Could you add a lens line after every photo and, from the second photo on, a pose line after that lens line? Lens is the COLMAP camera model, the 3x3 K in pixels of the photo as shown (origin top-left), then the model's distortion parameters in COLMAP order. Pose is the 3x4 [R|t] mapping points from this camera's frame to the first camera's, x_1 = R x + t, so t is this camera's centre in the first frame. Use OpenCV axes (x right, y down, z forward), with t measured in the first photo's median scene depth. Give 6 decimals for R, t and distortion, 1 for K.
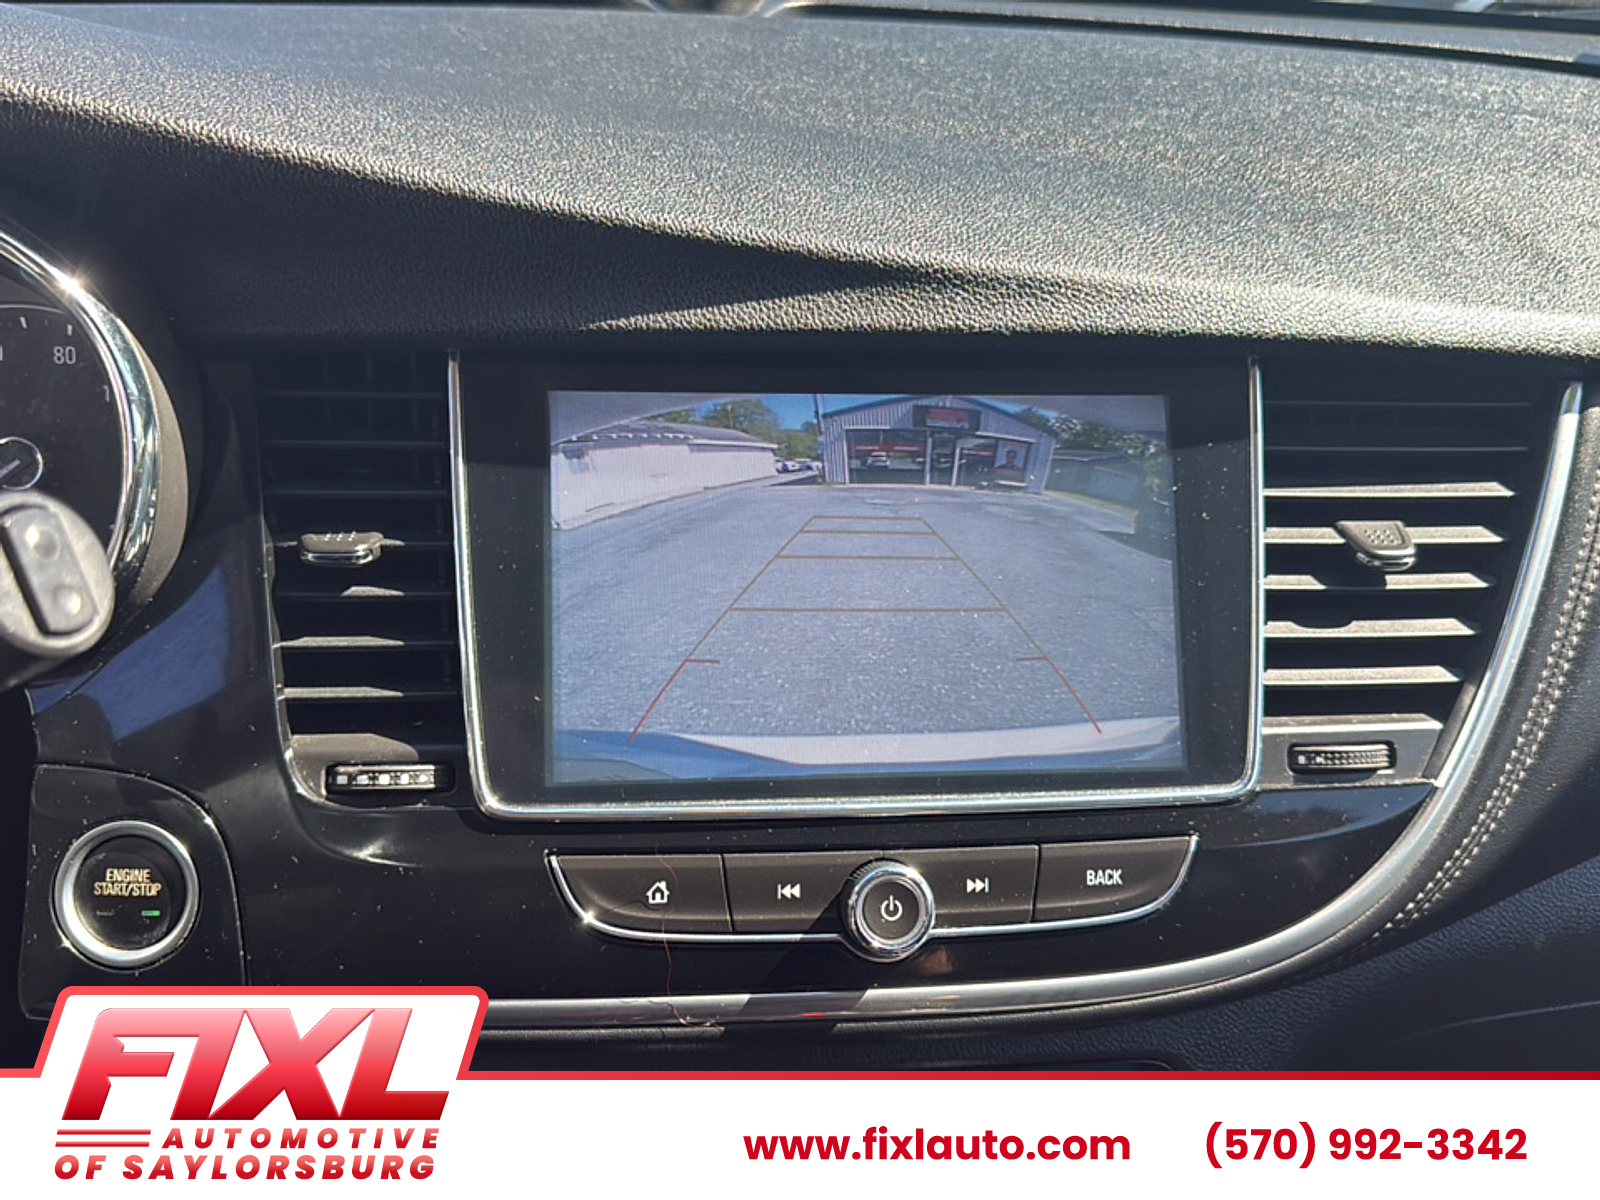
lens RADIAL K [[1457.0, 0, 800.0], [0, 1457.0, 600.0], [0, 0, 1]] dist [0.192808, -0.494906]
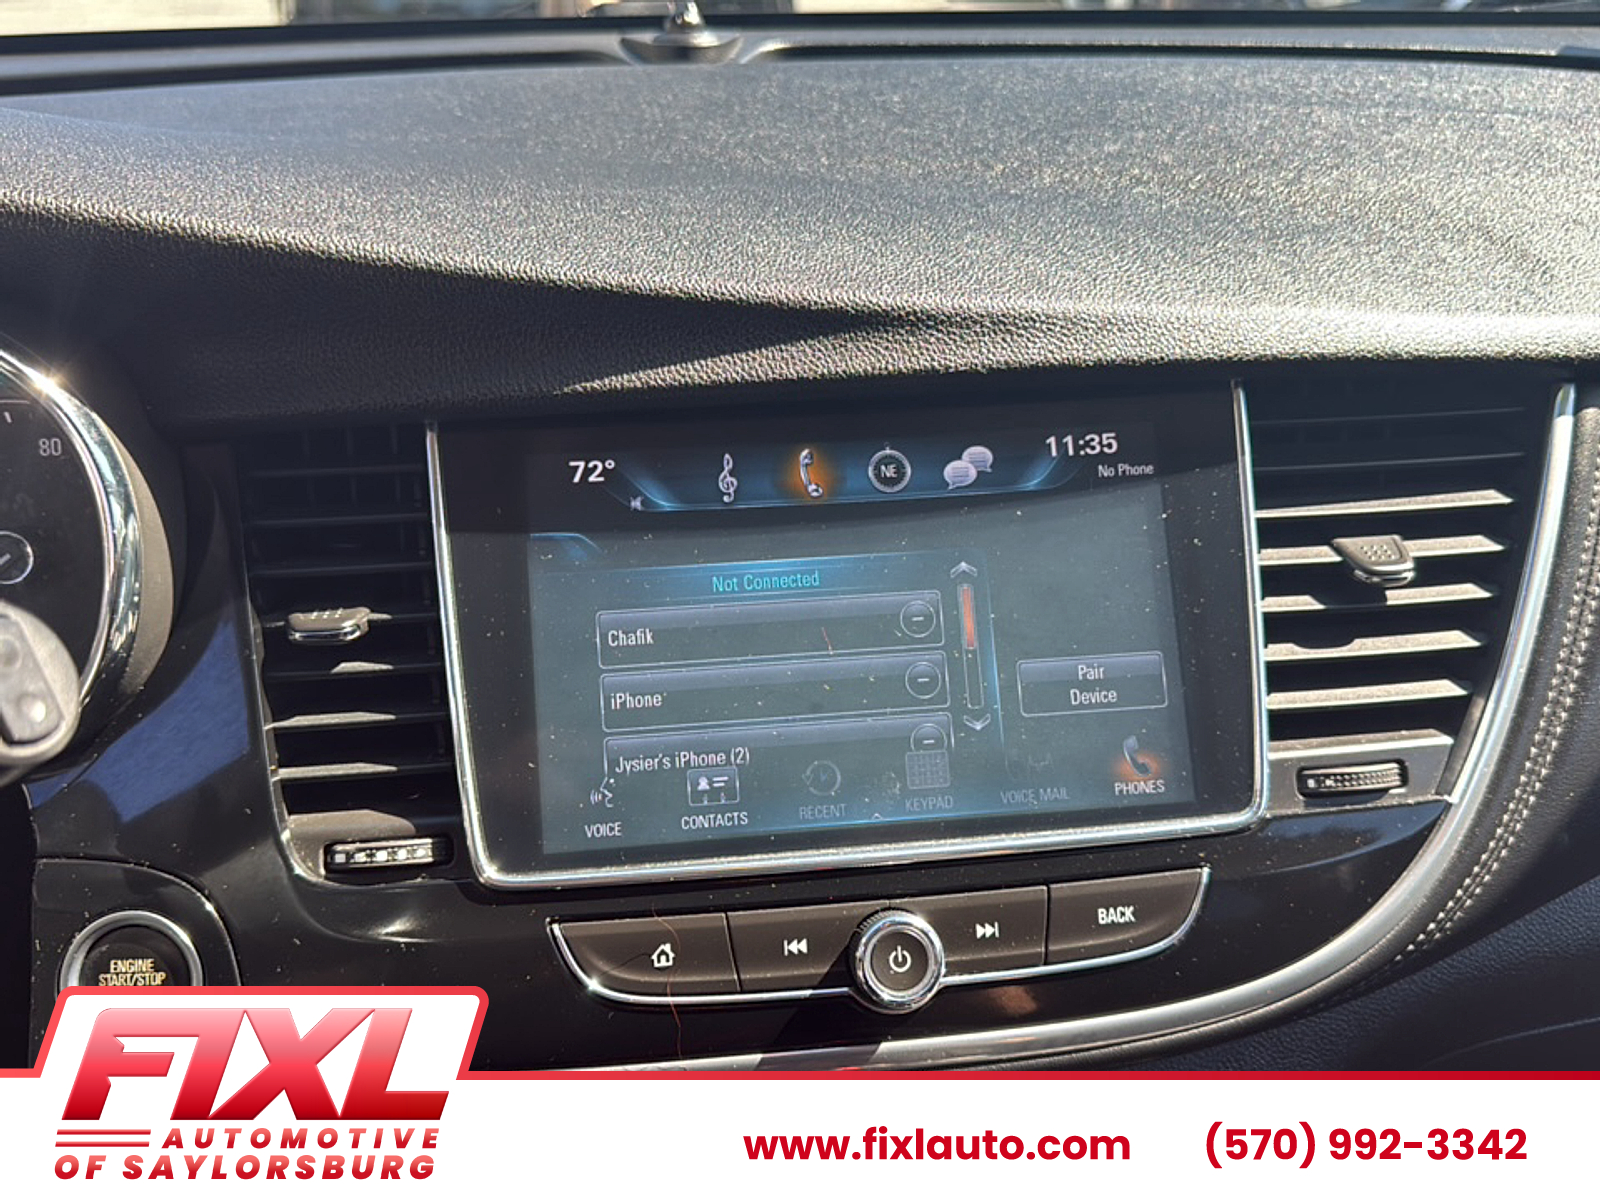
lens RADIAL K [[1457.0, 0, 800.0], [0, 1457.0, 600.0], [0, 0, 1]] dist [0.192808, -0.494906]
pose [[0.998213, -0.056701, -0.018869, 0.026498], [0.056318, 0.998208, -0.020224, -0.013613], [0.019982, 0.019125, 0.999617, 0.007454]]
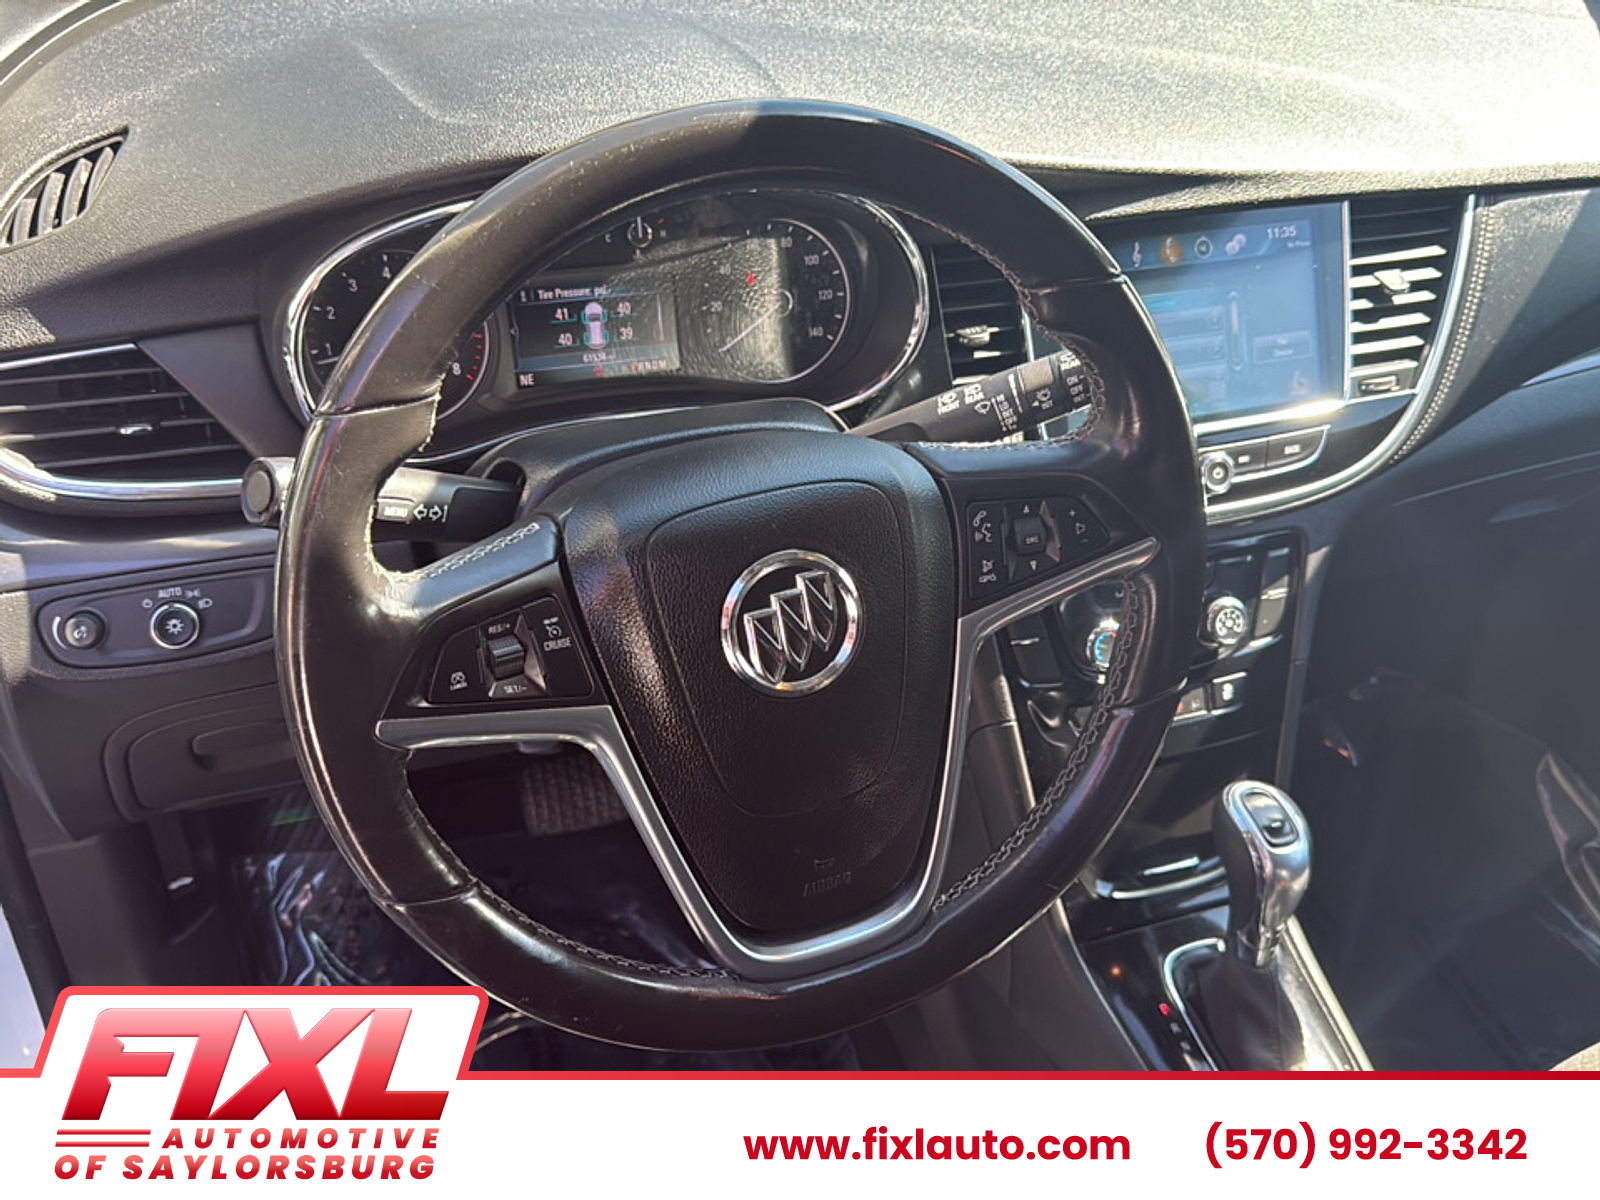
lens RADIAL K [[1456.4, 0, 777.7], [0, 1456.4, 601.1], [0, 0, 1]] dist [0.133444, -0.281672]
pose [[0.971642, -0.126908, 0.199516, -1.035035], [0.074352, 0.964949, 0.251686, -0.213223], [-0.224464, -0.229714, 0.947020, -1.007648]]
